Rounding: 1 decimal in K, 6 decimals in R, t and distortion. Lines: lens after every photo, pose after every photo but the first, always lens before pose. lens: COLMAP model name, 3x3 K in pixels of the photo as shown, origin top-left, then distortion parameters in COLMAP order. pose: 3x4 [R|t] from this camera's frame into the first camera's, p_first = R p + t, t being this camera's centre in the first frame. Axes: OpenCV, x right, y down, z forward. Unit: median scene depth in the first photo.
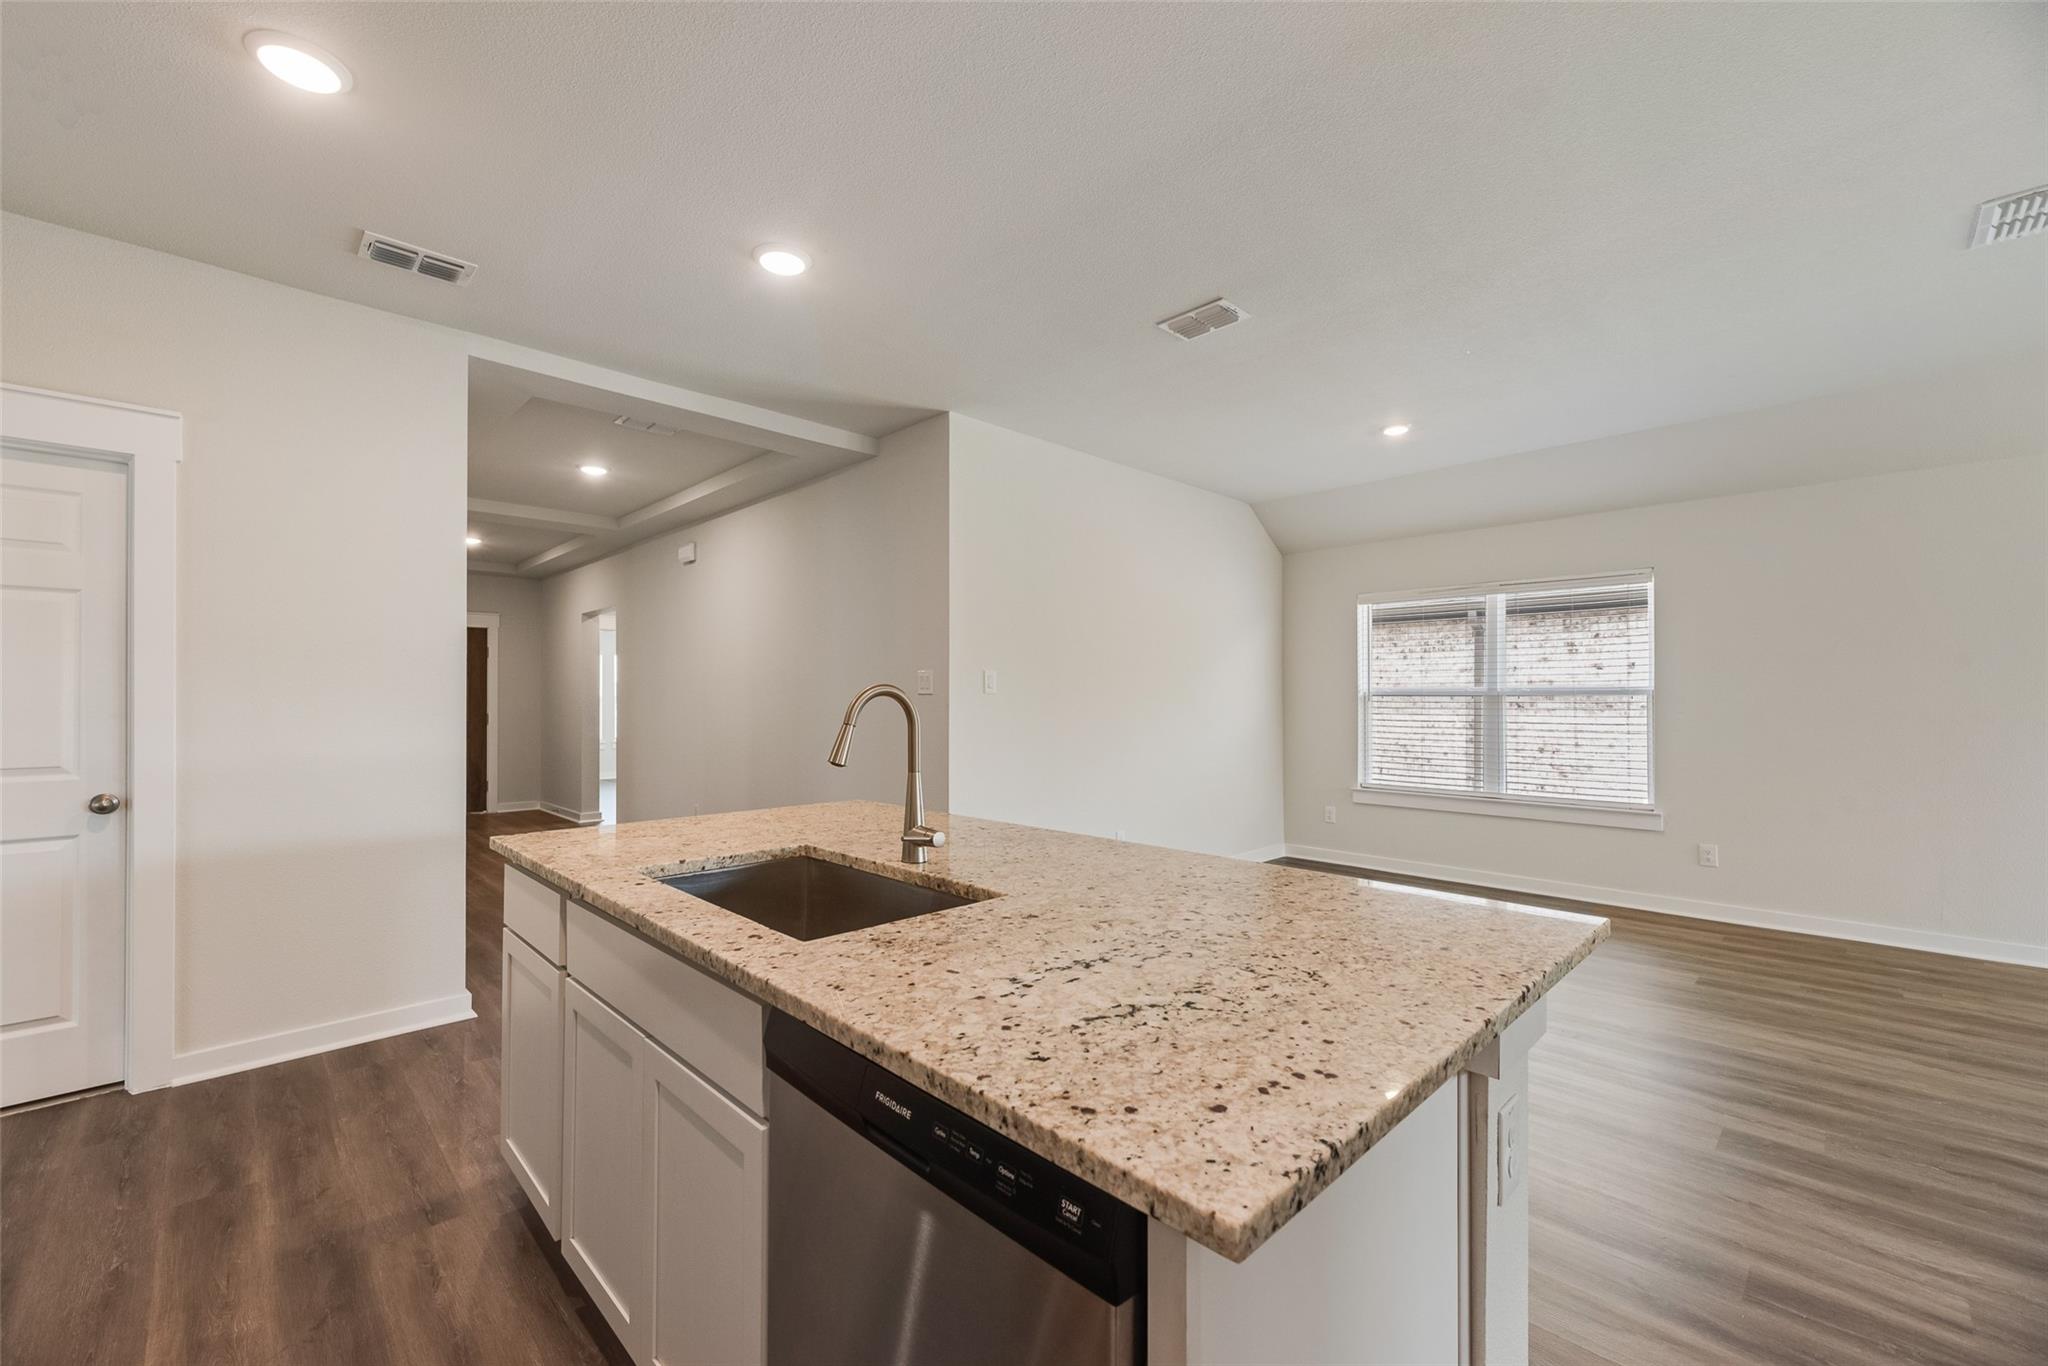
lens RADIAL K [[822.8, 0, 1025.3], [0, 822.8, 691.6], [0, 0, 1]] dist [0.000065, 0.000164]
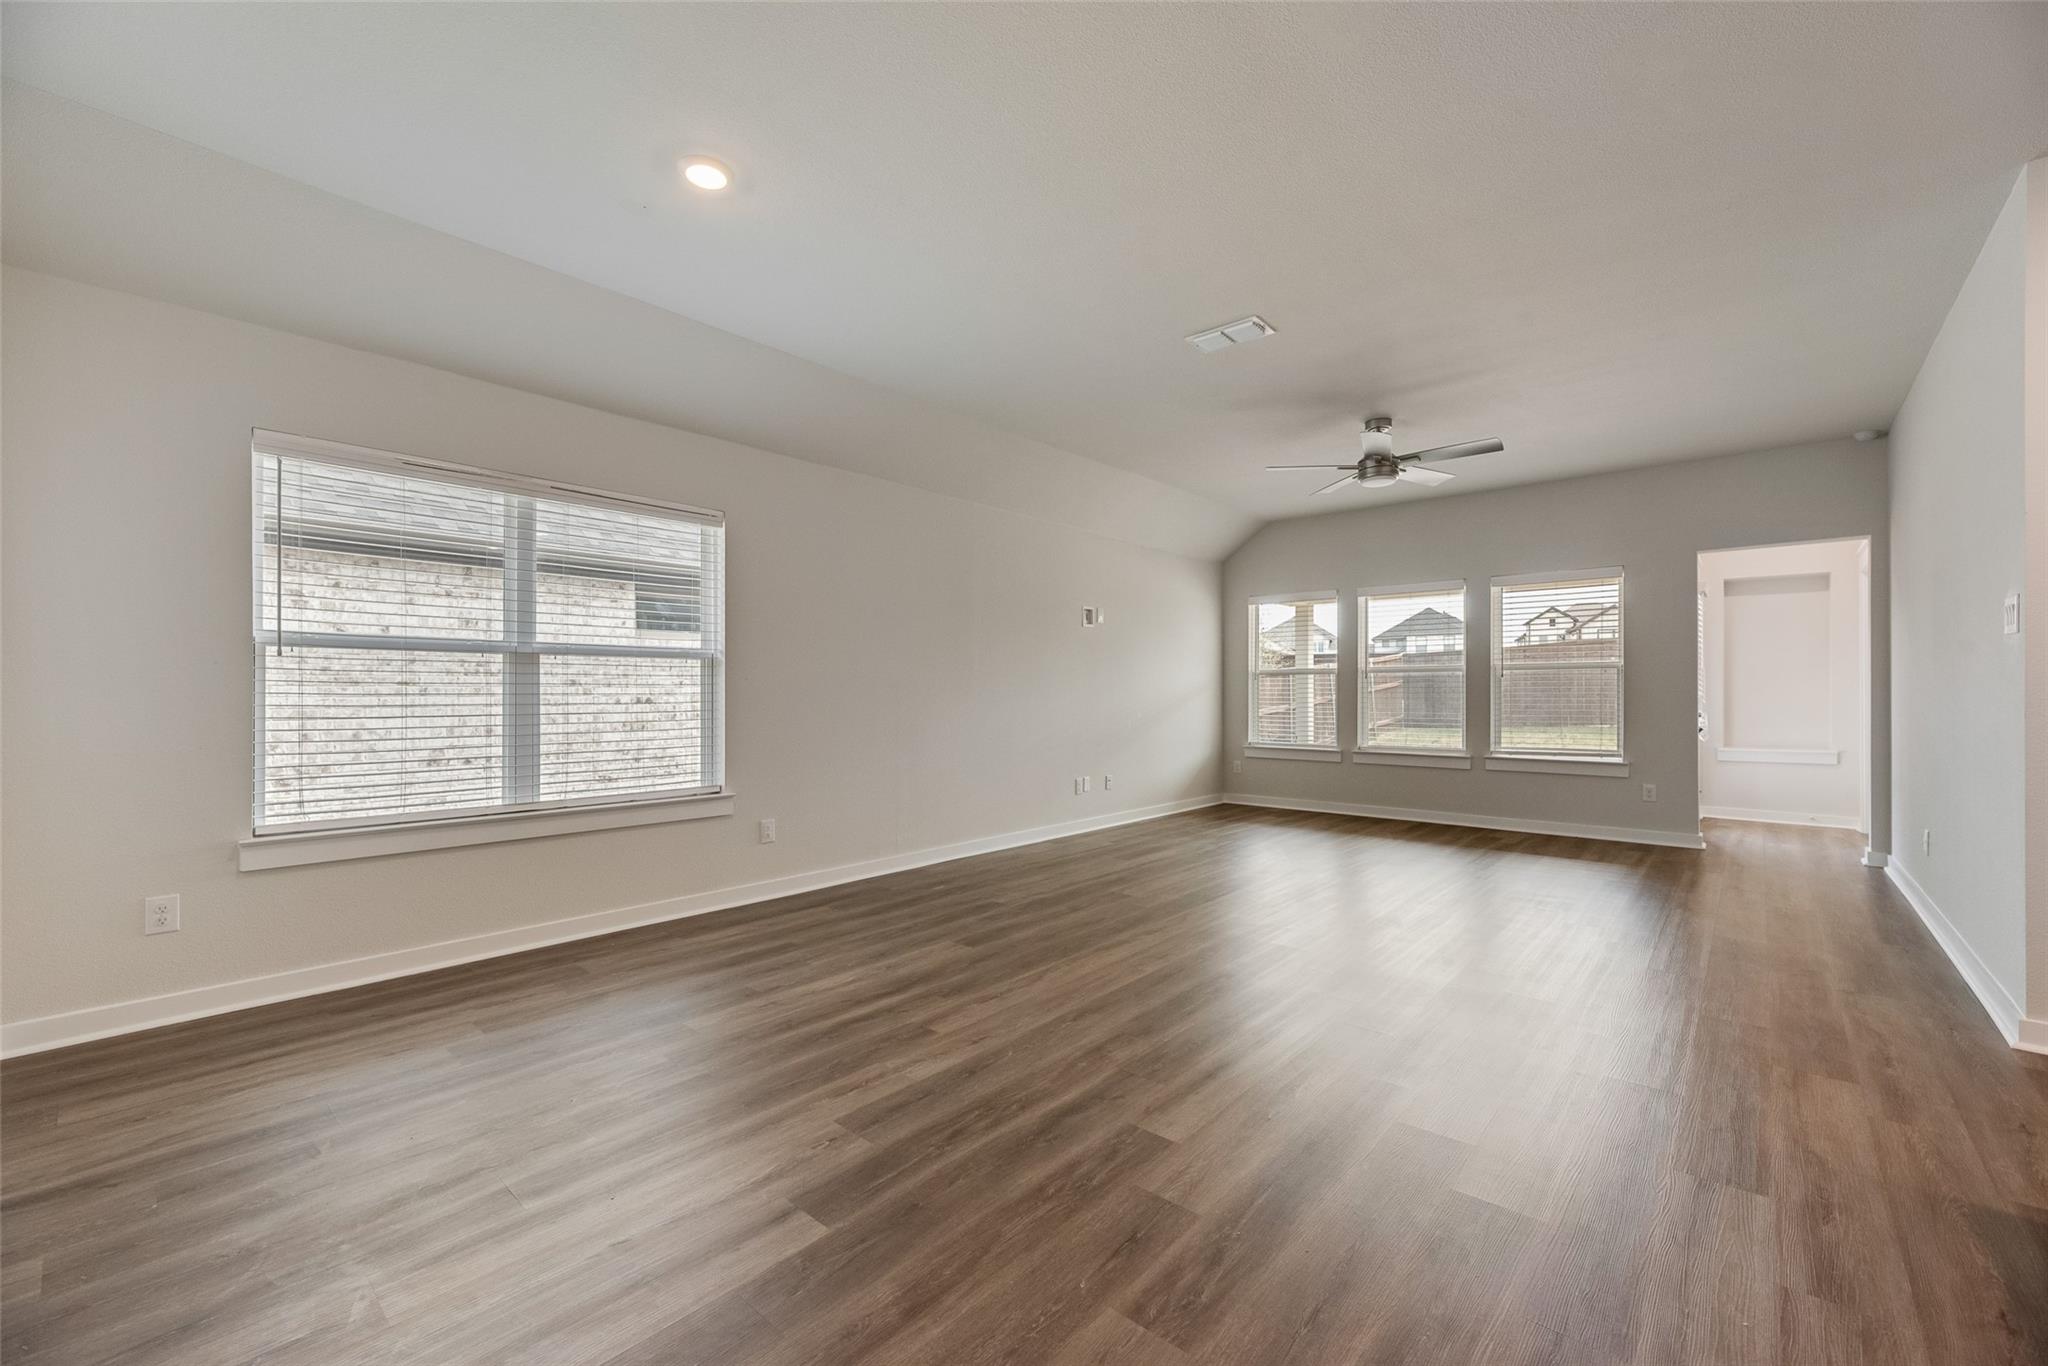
lens RADIAL K [[822.8, 0, 1025.3], [0, 822.8, 691.6], [0, 0, 1]] dist [0.000065, 0.000164]
pose [[-0.072070, 0.003016, 0.997395, -0.110121], [-0.006578, 0.999972, -0.003499, 0.034550], [-0.997378, -0.006813, -0.072048, 0.657272]]
